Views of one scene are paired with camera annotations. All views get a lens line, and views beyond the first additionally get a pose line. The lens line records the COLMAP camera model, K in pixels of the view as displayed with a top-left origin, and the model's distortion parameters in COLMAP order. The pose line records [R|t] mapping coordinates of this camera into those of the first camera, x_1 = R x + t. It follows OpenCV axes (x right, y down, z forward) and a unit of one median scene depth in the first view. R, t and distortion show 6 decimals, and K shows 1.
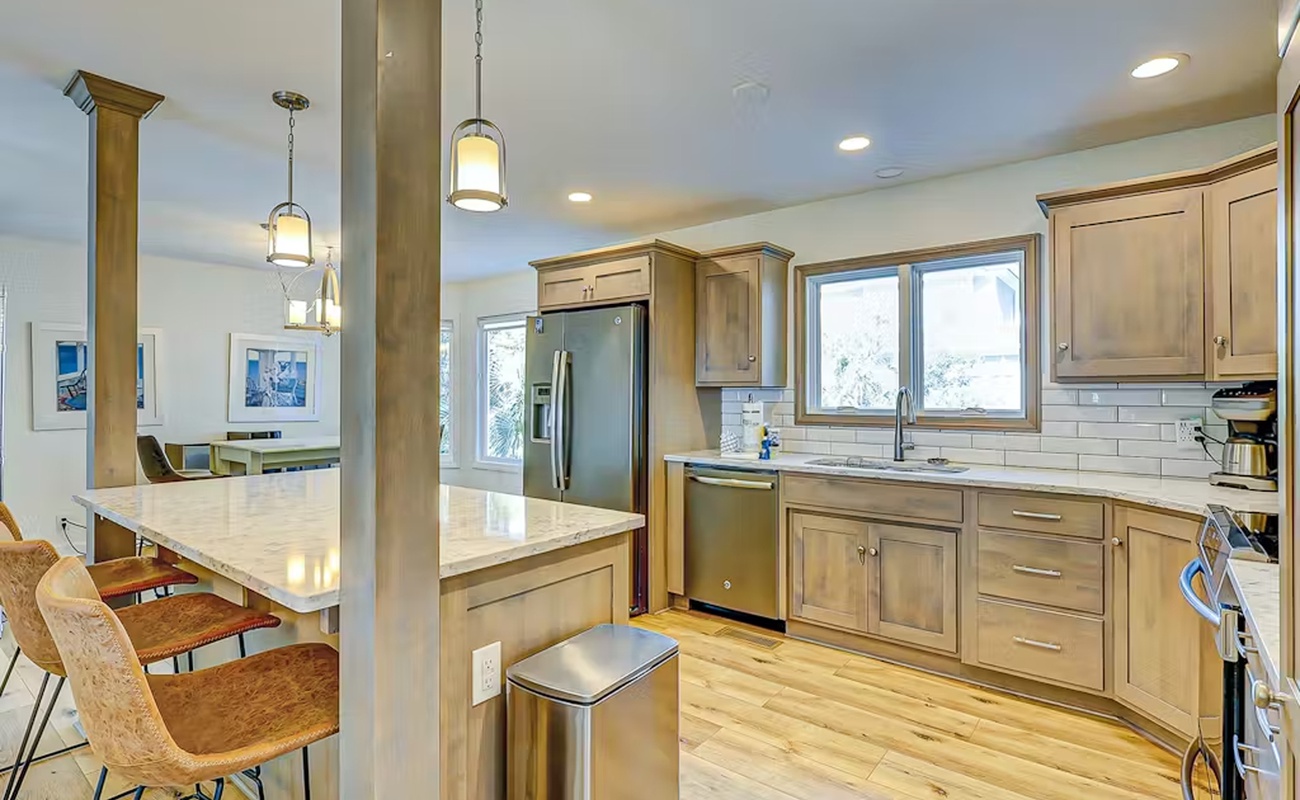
lens RADIAL K [[632.9, 0, 659.6], [0, 632.9, 394.4], [0, 0, 1]] dist [-0.001934, -0.000236]
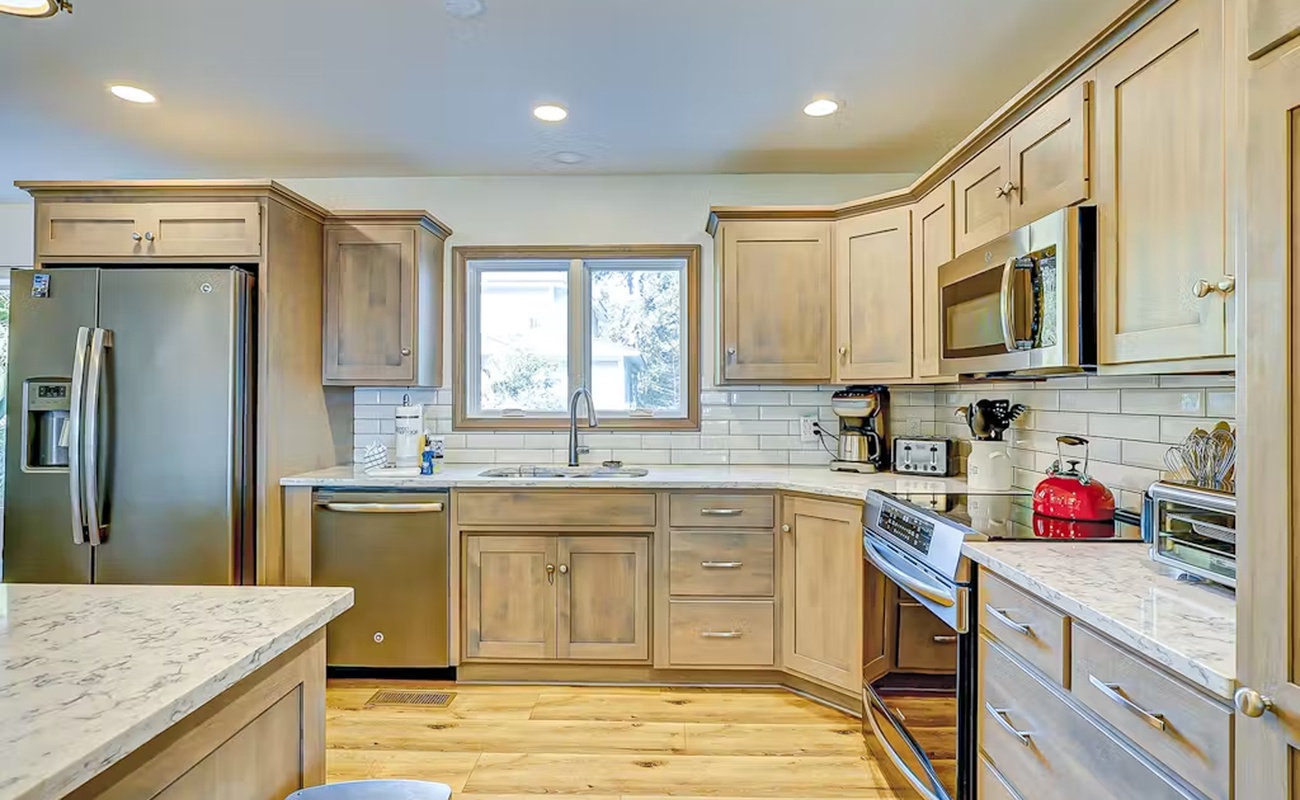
lens RADIAL K [[632.9, 0, 659.6], [0, 632.9, 394.4], [0, 0, 1]] dist [-0.001934, -0.000236]
pose [[0.805822, 0.000961, 0.592156, -0.081659], [-0.000089, 0.999999, -0.001503, -0.000332], [-0.592157, 0.001158, 0.805822, 0.168013]]
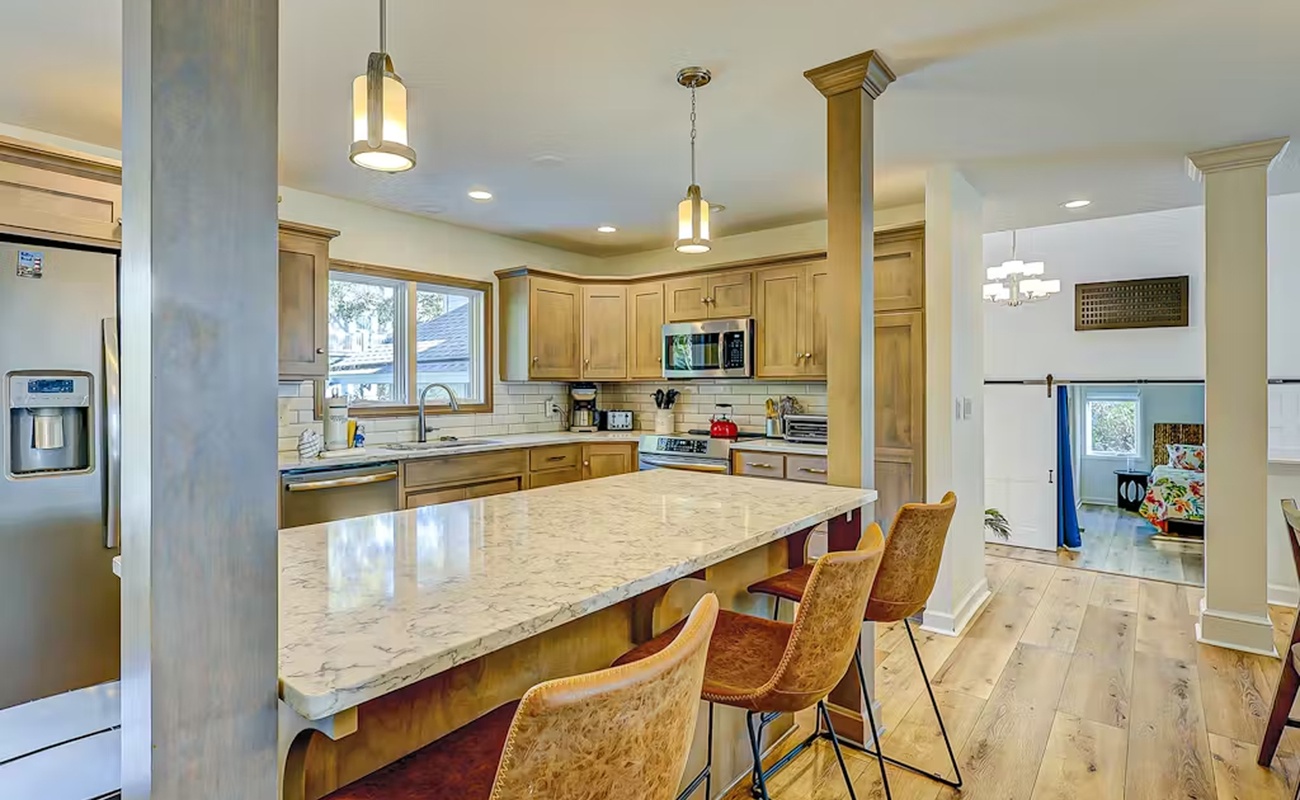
lens RADIAL K [[632.9, 0, 659.6], [0, 632.9, 394.4], [0, 0, 1]] dist [-0.001934, -0.000236]
pose [[0.020587, -0.013714, 0.999694, -0.865844], [0.003154, 0.999902, 0.013652, -0.003346], [-0.999783, 0.002872, 0.020629, 0.525958]]
